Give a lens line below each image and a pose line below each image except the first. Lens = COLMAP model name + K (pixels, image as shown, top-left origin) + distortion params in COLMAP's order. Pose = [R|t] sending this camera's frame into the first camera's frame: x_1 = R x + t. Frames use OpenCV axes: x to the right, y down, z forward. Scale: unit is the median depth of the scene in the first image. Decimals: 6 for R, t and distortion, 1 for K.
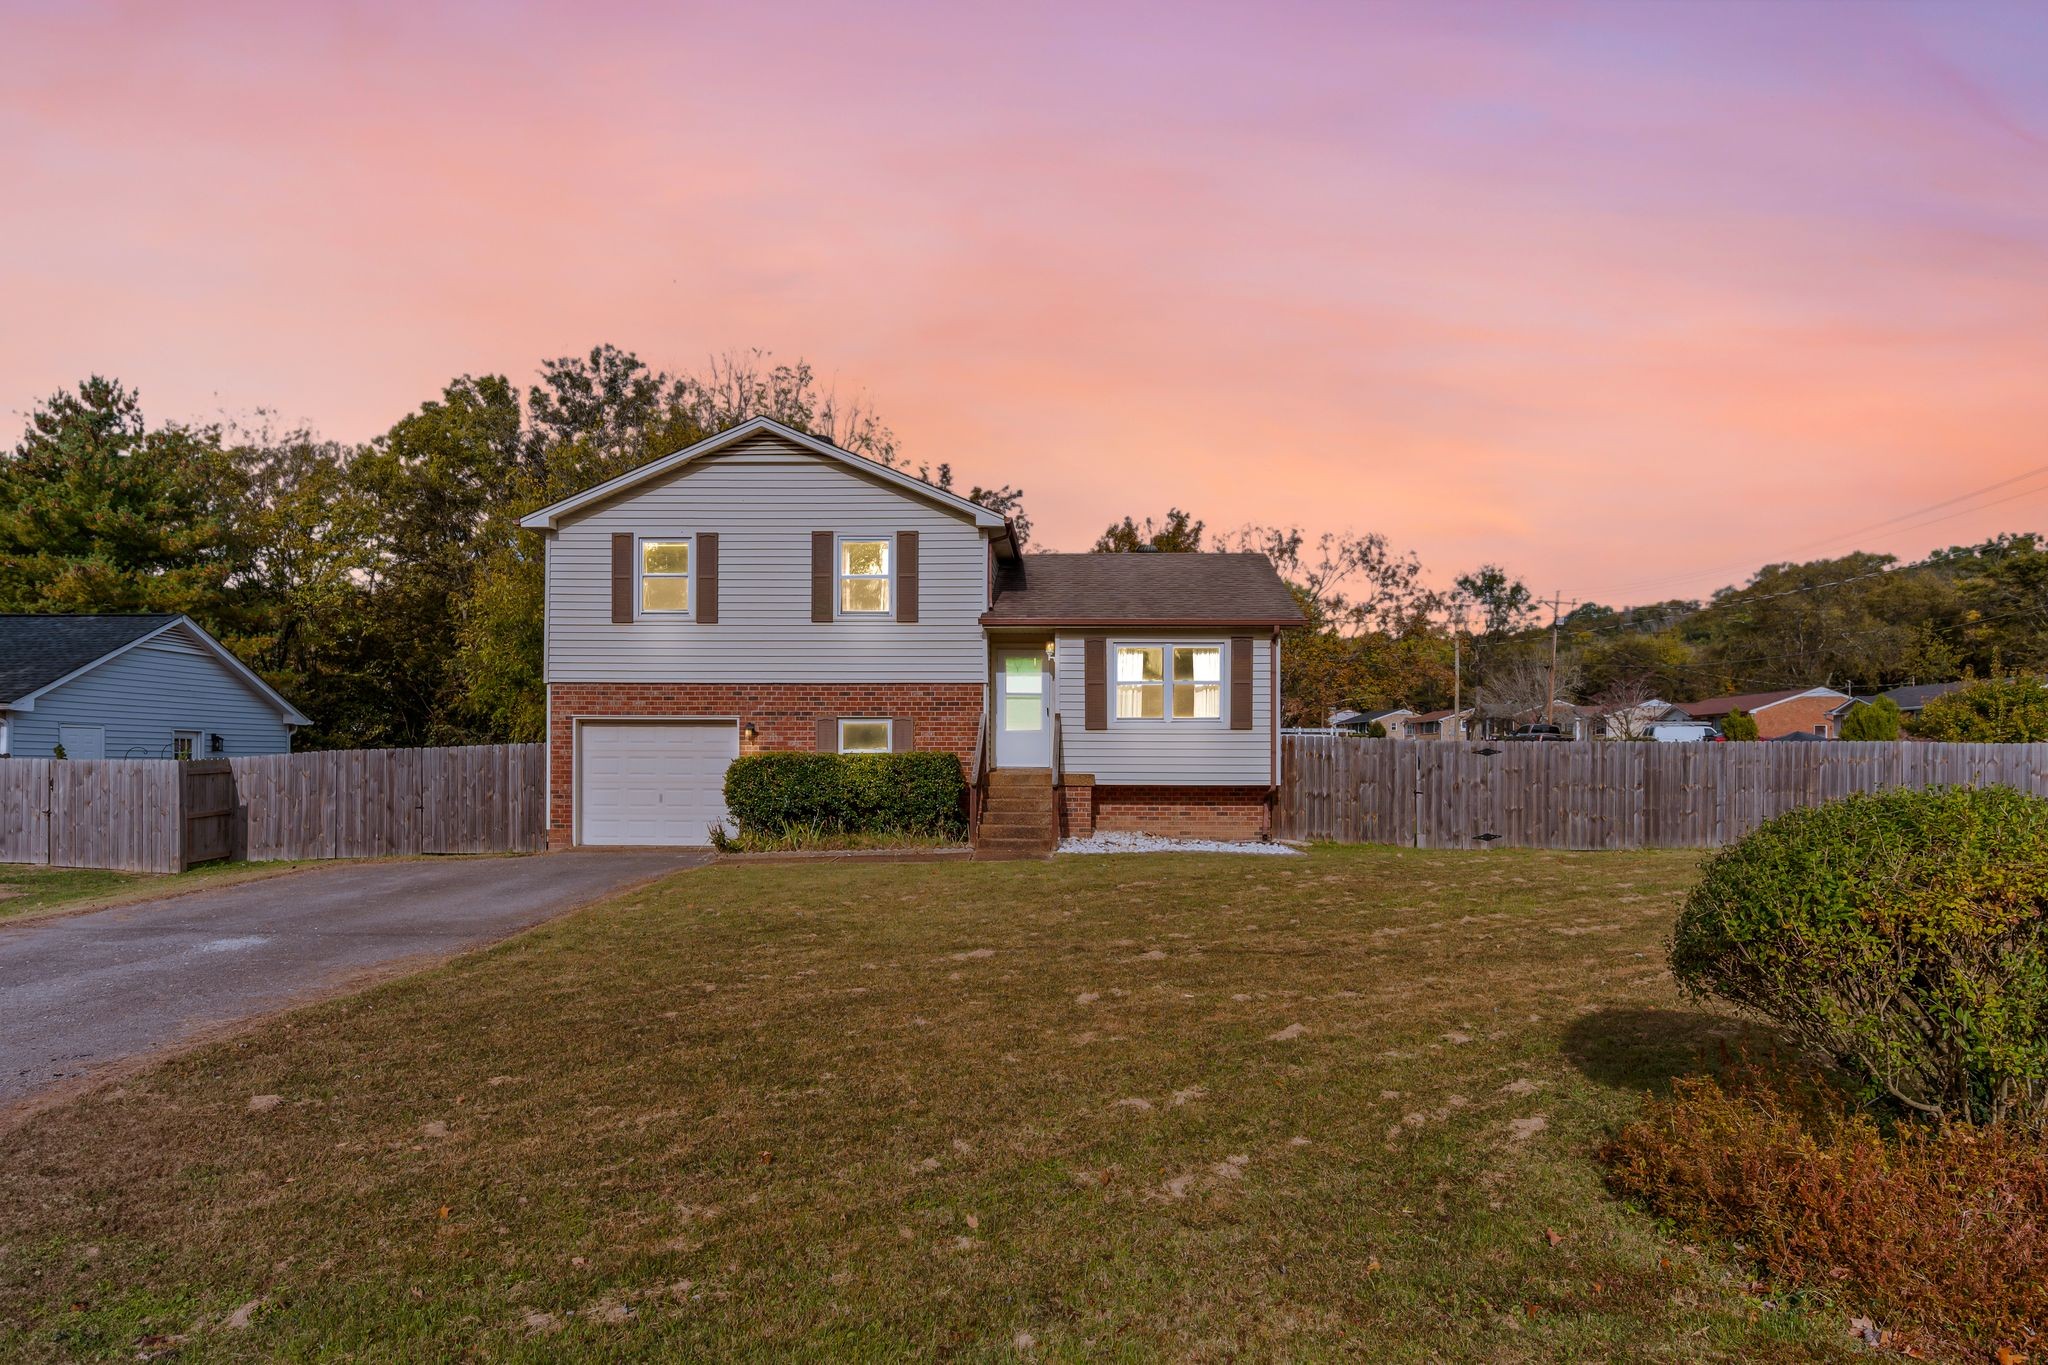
lens RADIAL K [[1239.8, 0, 1017.8], [0, 1239.8, 682.6], [0, 0, 1]] dist [-0.003500, 0.000775]
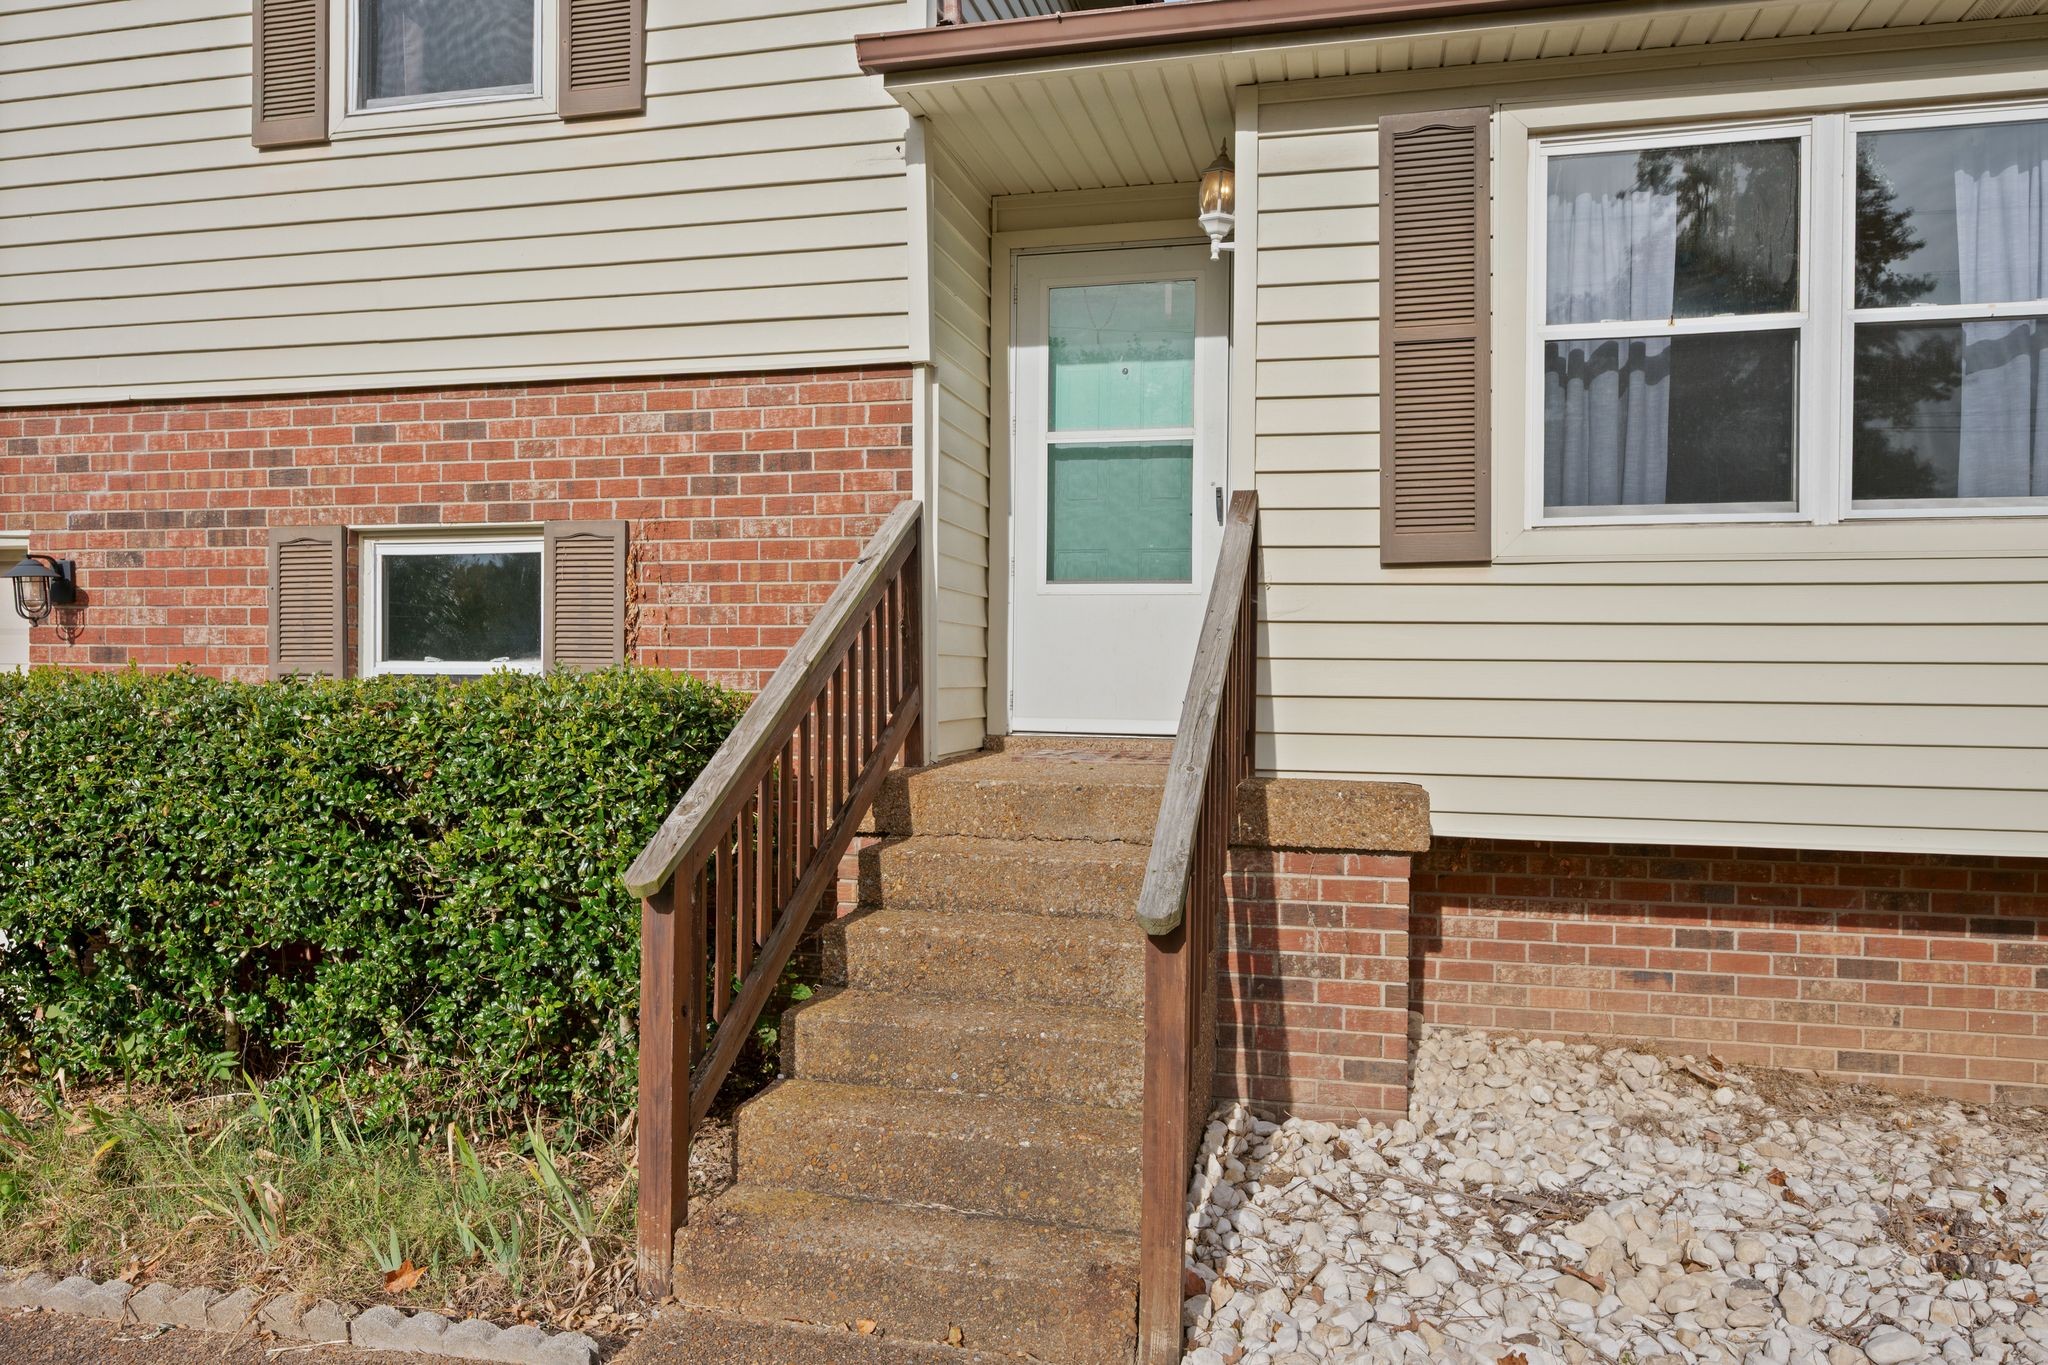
lens RADIAL K [[1391.5, 0, 1024.0], [0, 1391.5, 682.5], [0, 0, 1]] dist [-0.002665, 0.000333]
pose [[0.977272, 0.006979, -0.211873, 0.045217], [0.009150, 0.997138, 0.075048, 0.038536], [0.211791, -0.075281, 0.974411, 0.751641]]
